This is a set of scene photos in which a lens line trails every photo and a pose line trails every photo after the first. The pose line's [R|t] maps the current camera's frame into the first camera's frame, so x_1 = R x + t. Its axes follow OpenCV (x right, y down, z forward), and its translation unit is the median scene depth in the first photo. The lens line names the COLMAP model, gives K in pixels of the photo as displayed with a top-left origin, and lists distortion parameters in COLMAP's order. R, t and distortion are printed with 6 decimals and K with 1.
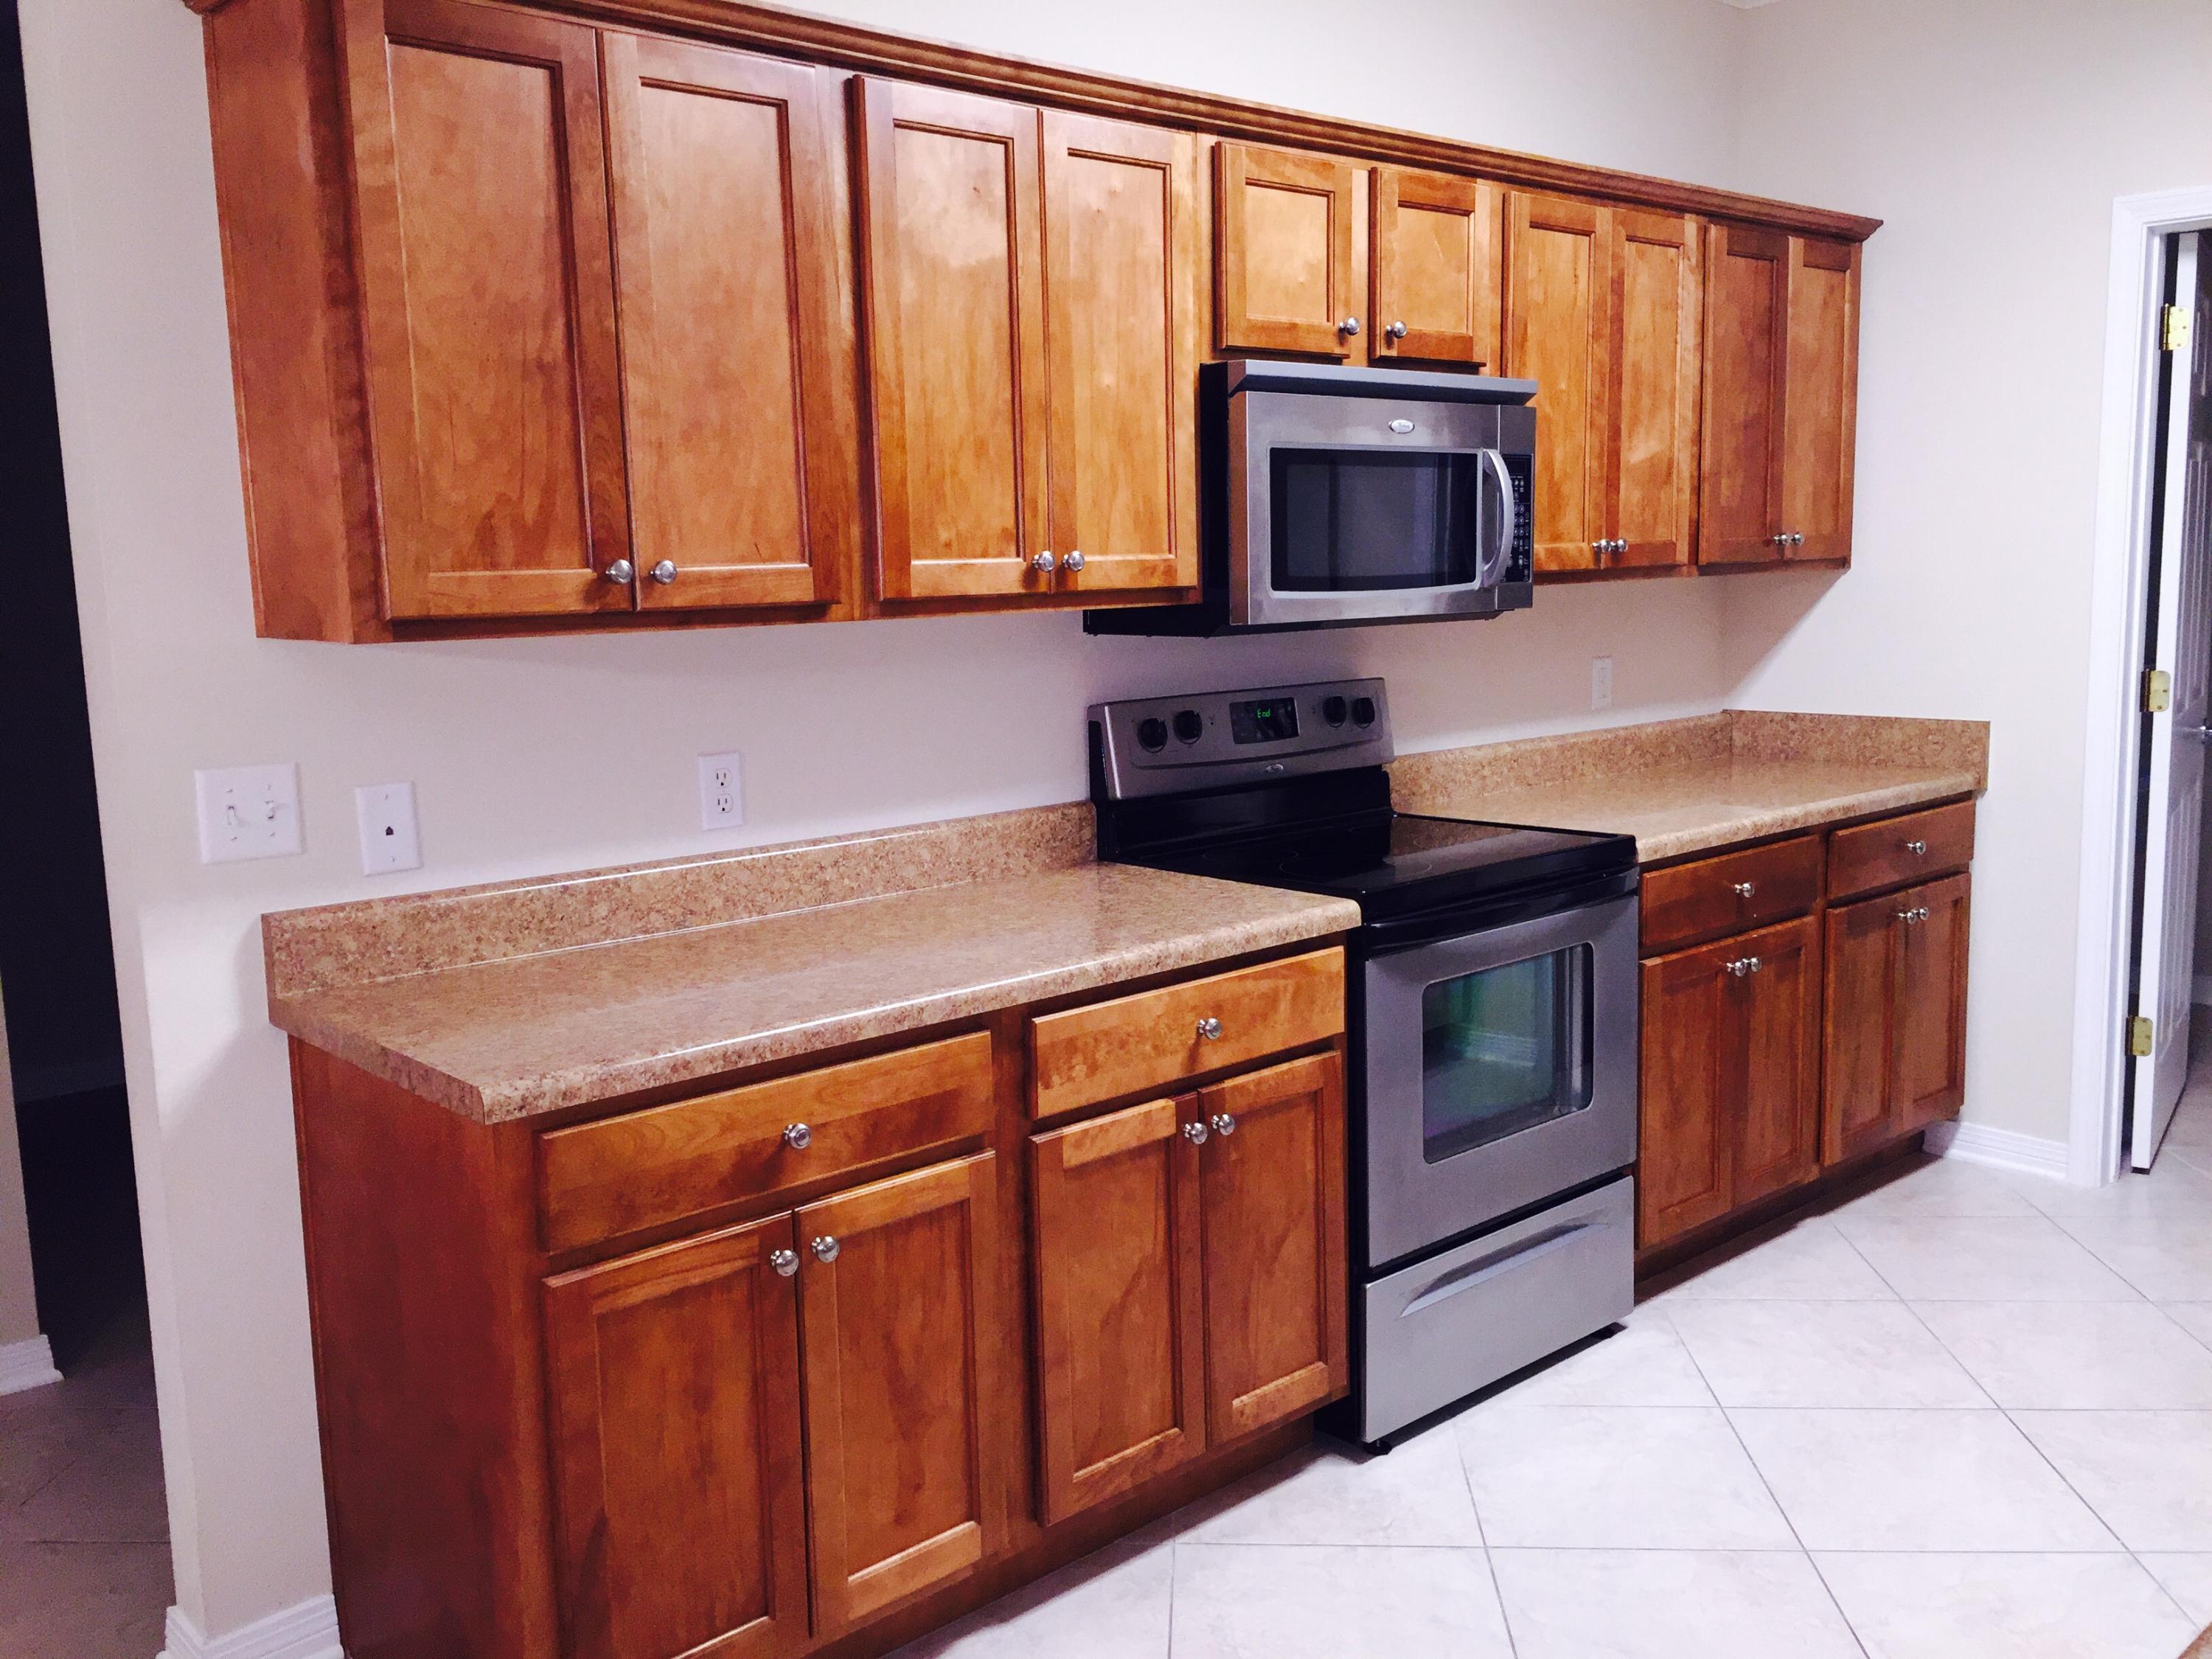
lens RADIAL K [[1901.6, 0, 1086.2], [0, 1901.6, 828.3], [0, 0, 1]] dist [0.073129, -0.088840]
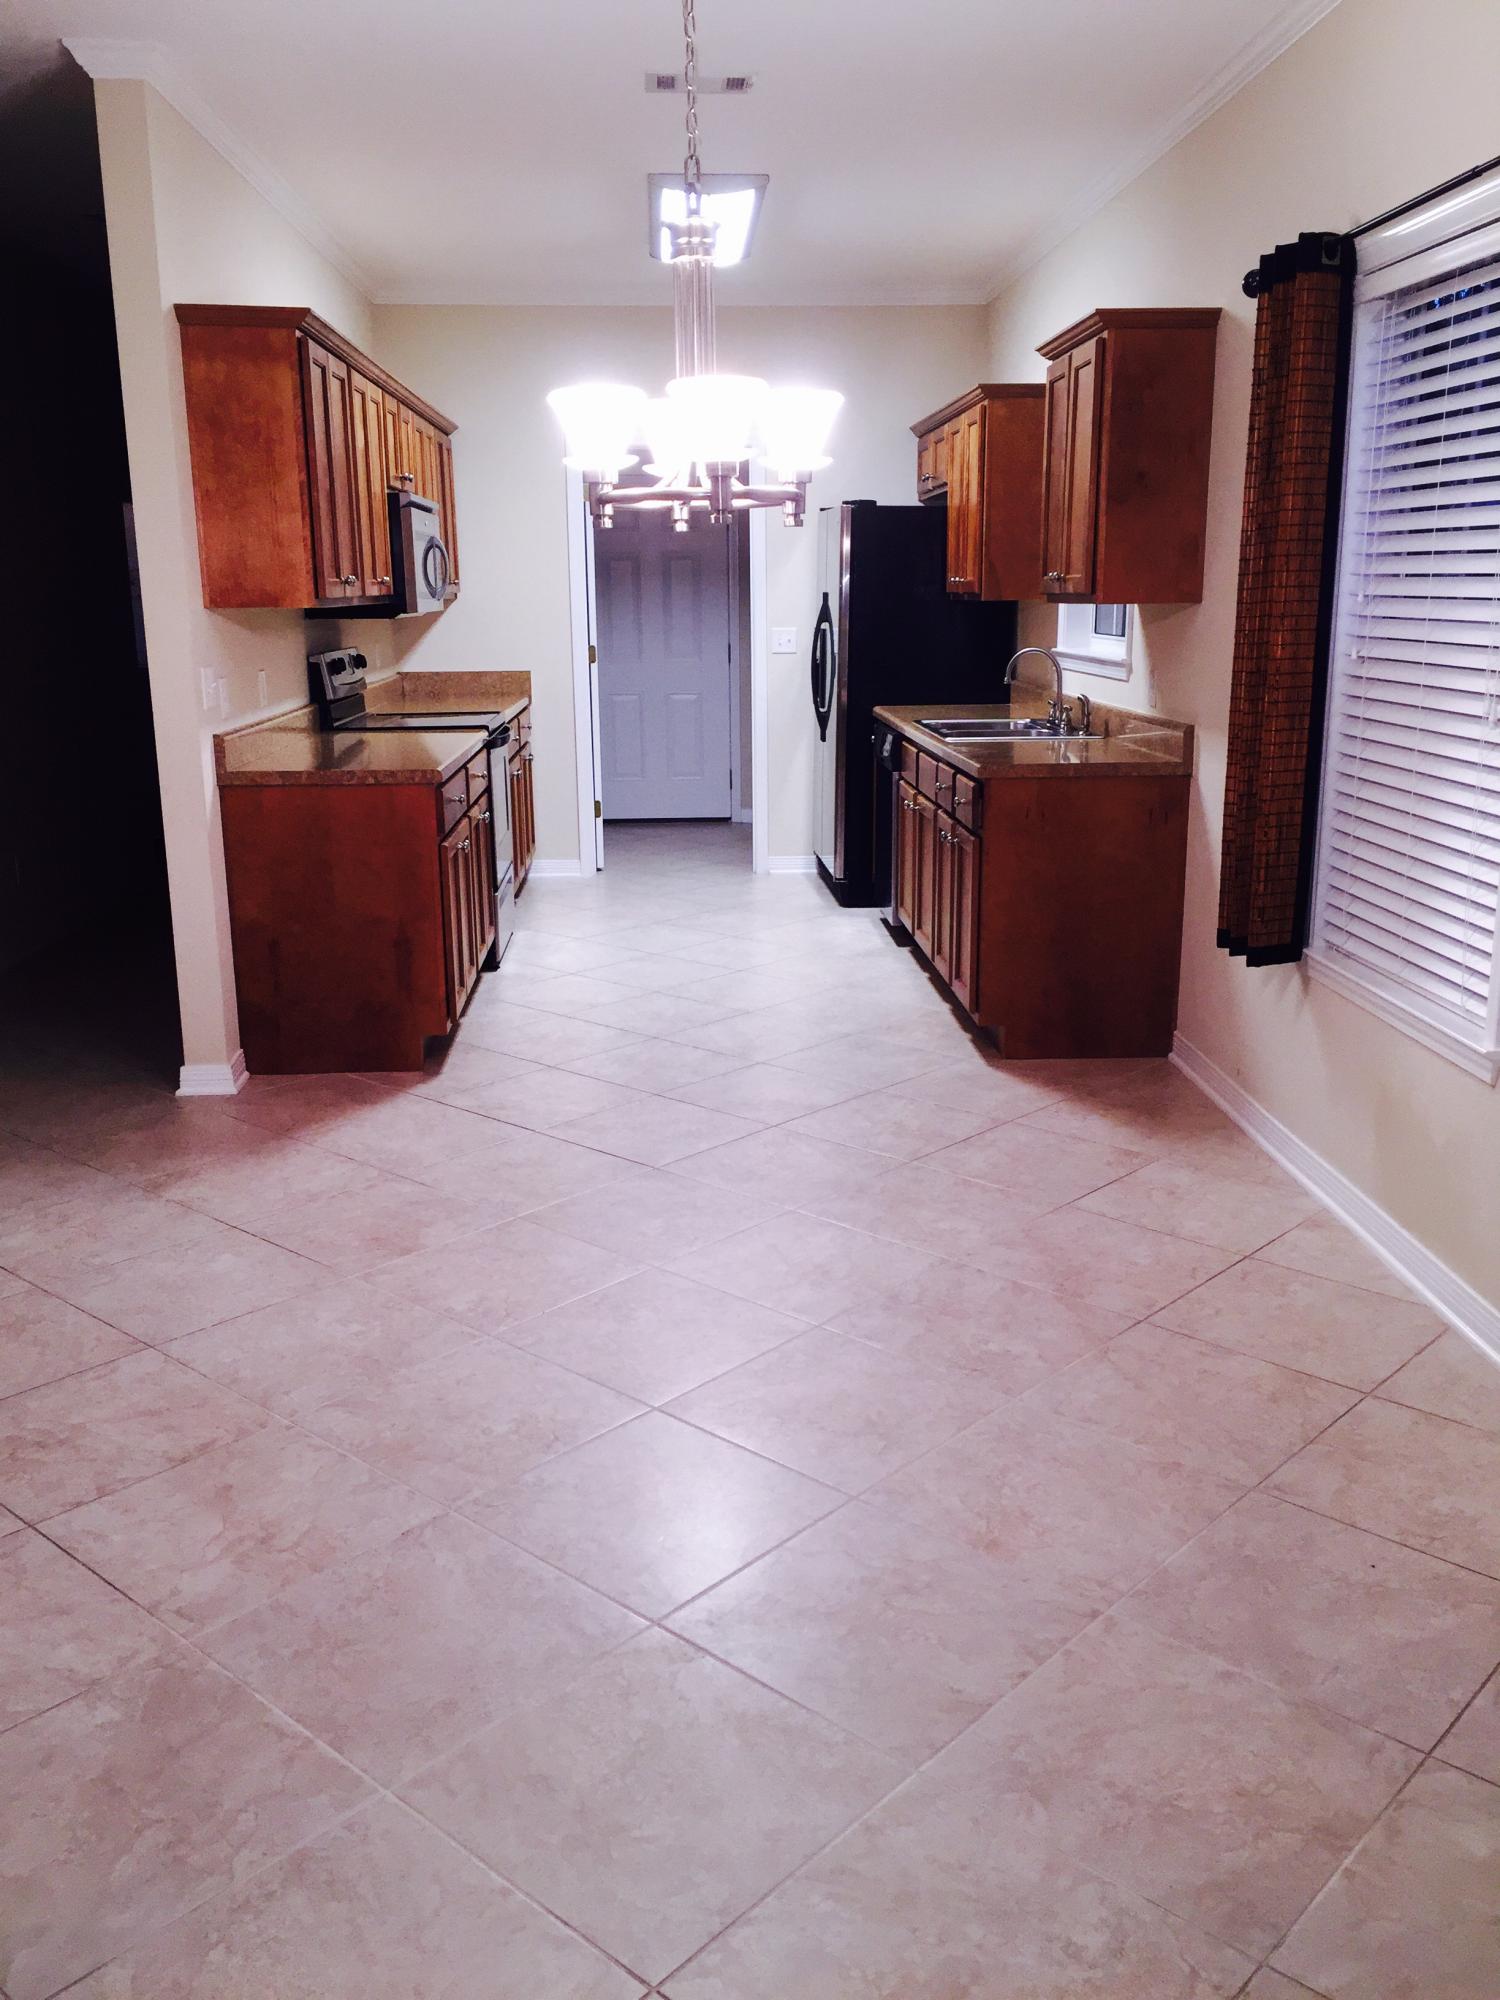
lens RADIAL K [[1719.3, 0, 750.1], [0, 1719.3, 989.5], [0, 0, 1]] dist [0.073129, -0.088840]
pose [[0.627901, -0.159216, 0.761834, -1.307745], [0.104018, 0.987238, 0.120592, 0.128963], [-0.771311, 0.003525, 0.636448, -0.613122]]
